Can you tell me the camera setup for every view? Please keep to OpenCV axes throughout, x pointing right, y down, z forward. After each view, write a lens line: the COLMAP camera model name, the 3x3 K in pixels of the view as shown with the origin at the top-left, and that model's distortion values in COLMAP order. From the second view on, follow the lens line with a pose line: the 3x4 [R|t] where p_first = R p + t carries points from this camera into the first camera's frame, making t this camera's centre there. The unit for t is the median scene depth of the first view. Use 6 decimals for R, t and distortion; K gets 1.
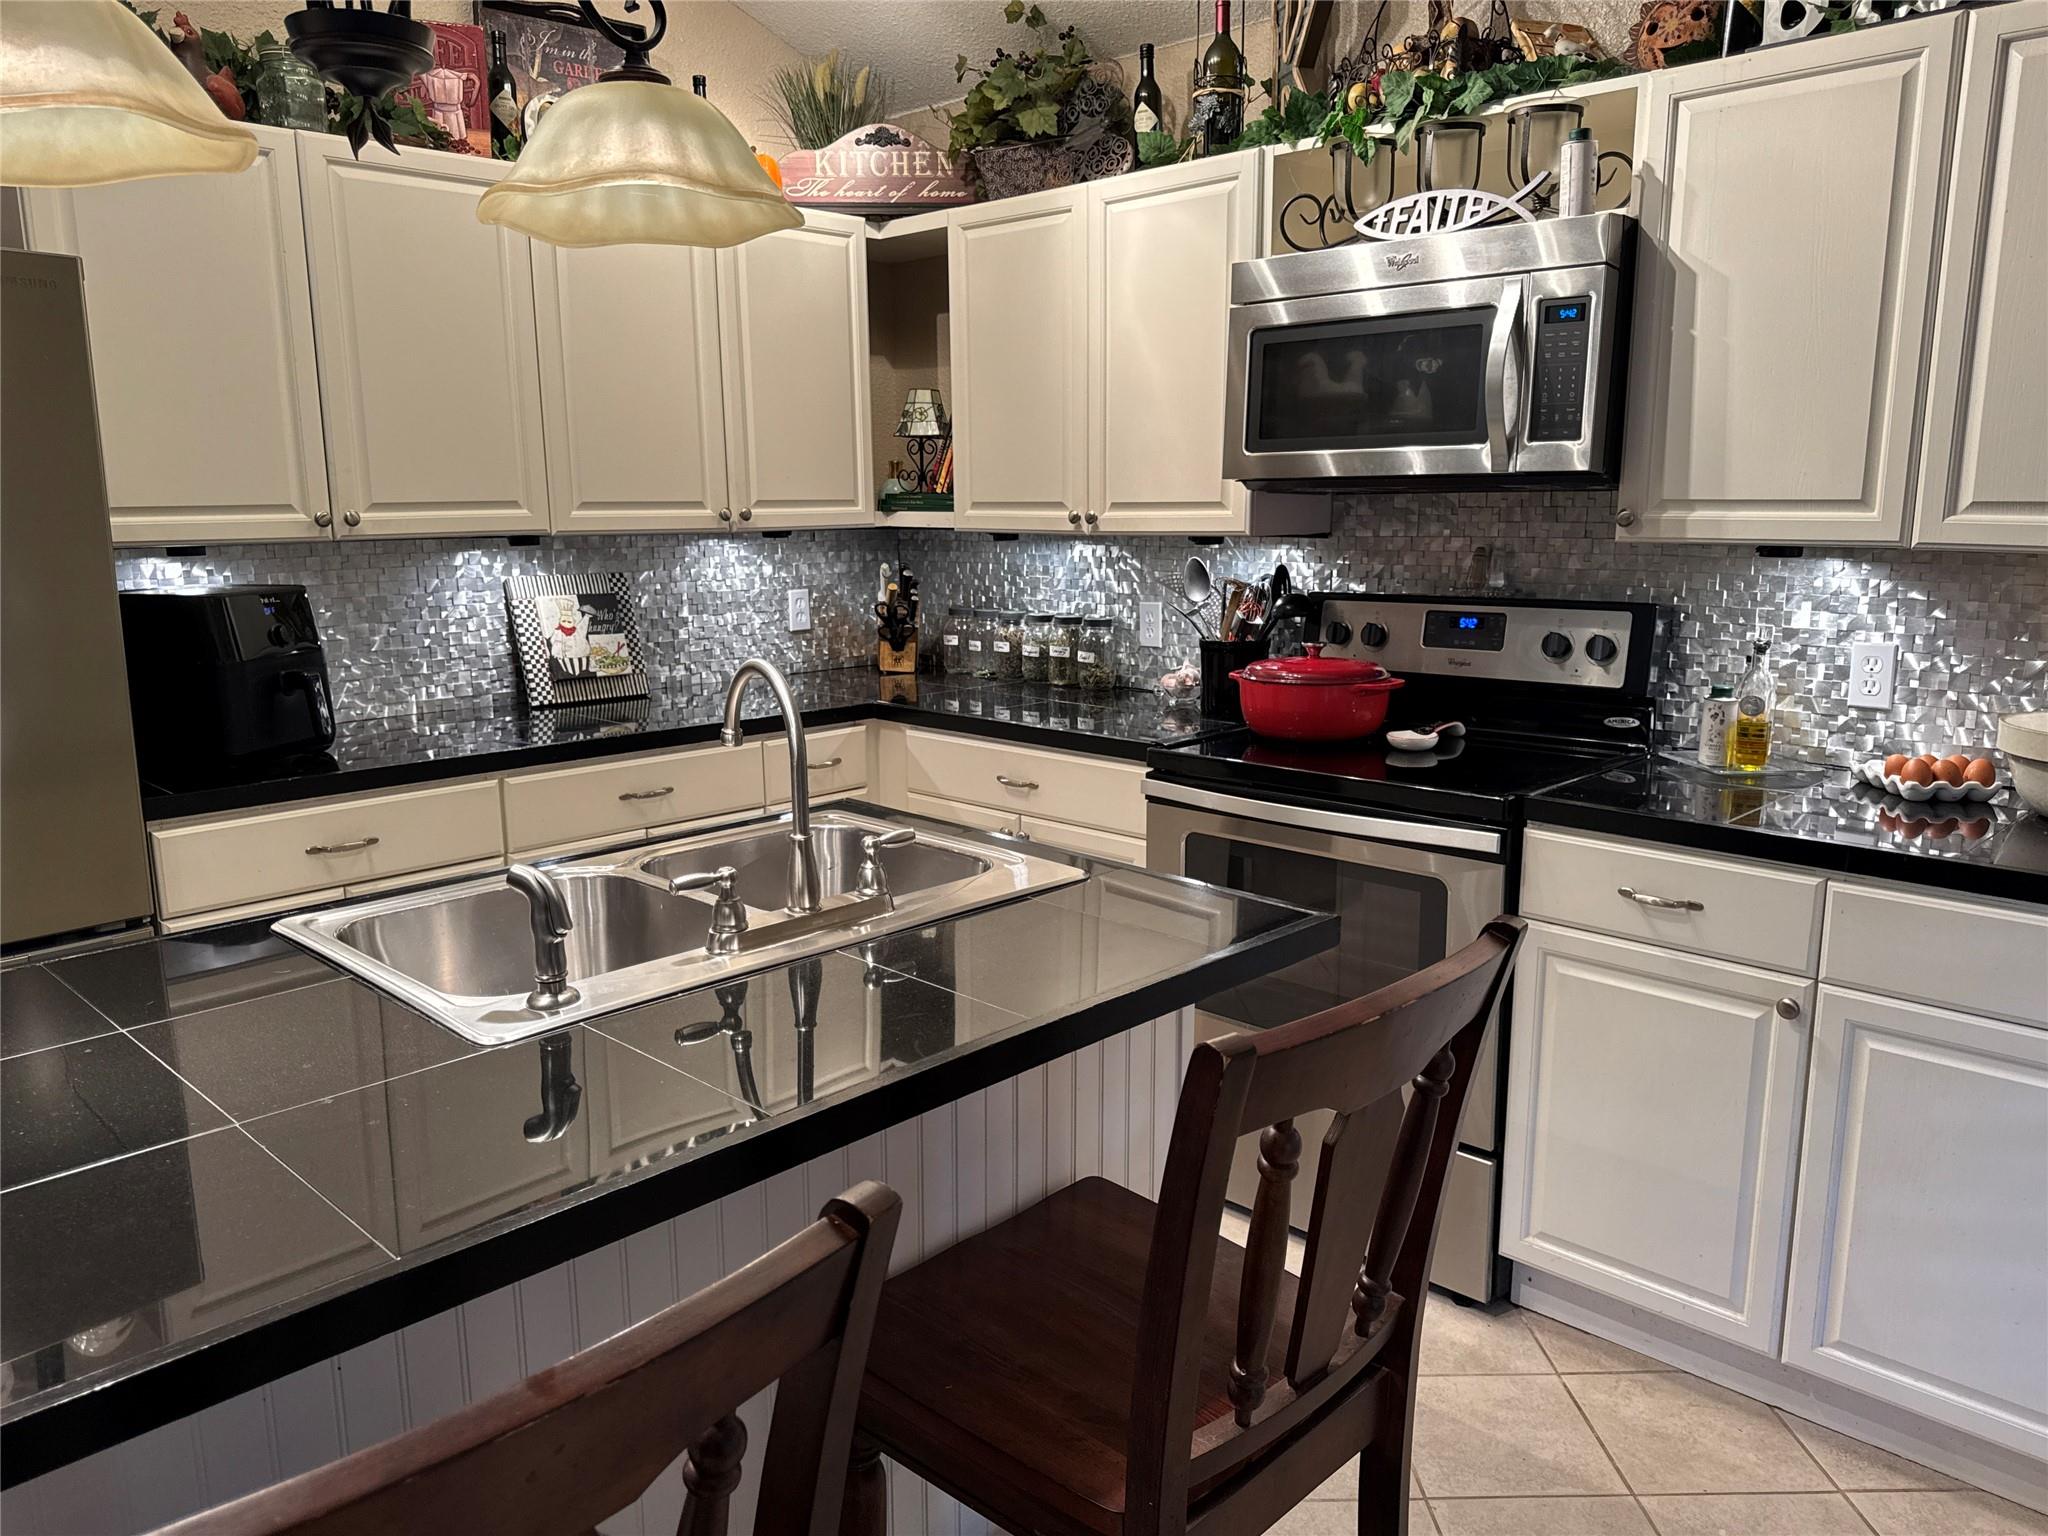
lens RADIAL K [[1494.9, 0, 1020.1], [0, 1494.9, 773.7], [0, 0, 1]] dist [0.026192, -0.030132]
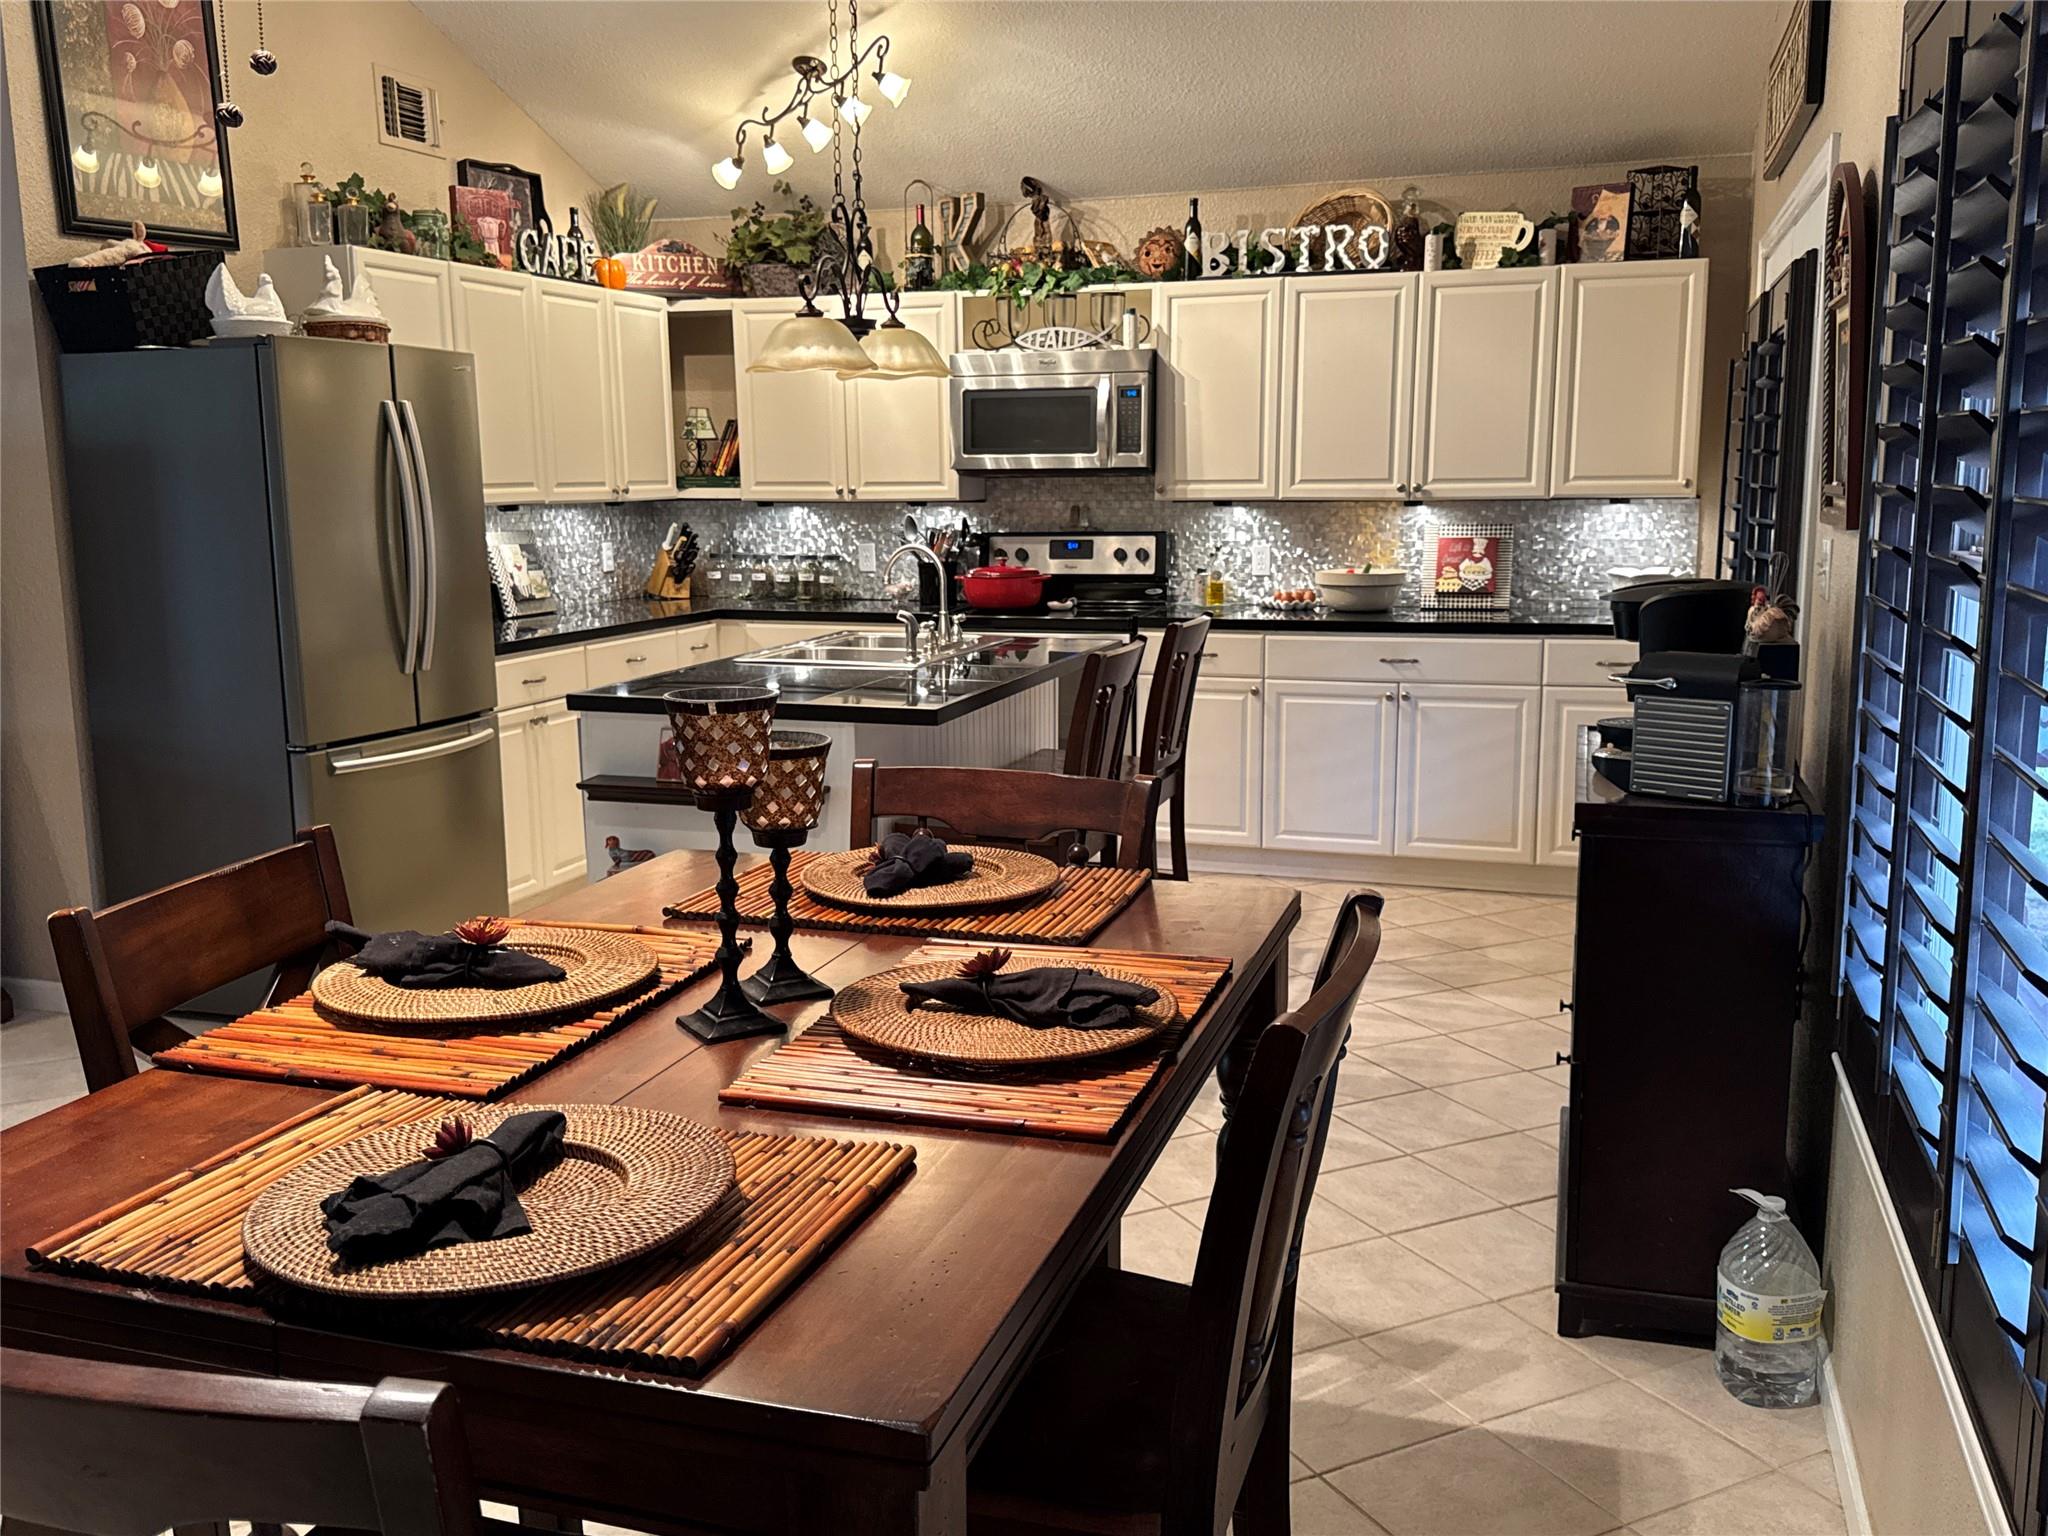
lens RADIAL K [[1784.2, 0, 1026.7], [0, 1784.2, 775.0], [0, 0, 1]] dist [0.108177, -0.182788]
pose [[0.894282, -0.076680, 0.440885, -0.780341], [0.085107, 0.996372, 0.000662, 0.184520], [-0.439336, 0.036931, 0.897563, -1.006695]]
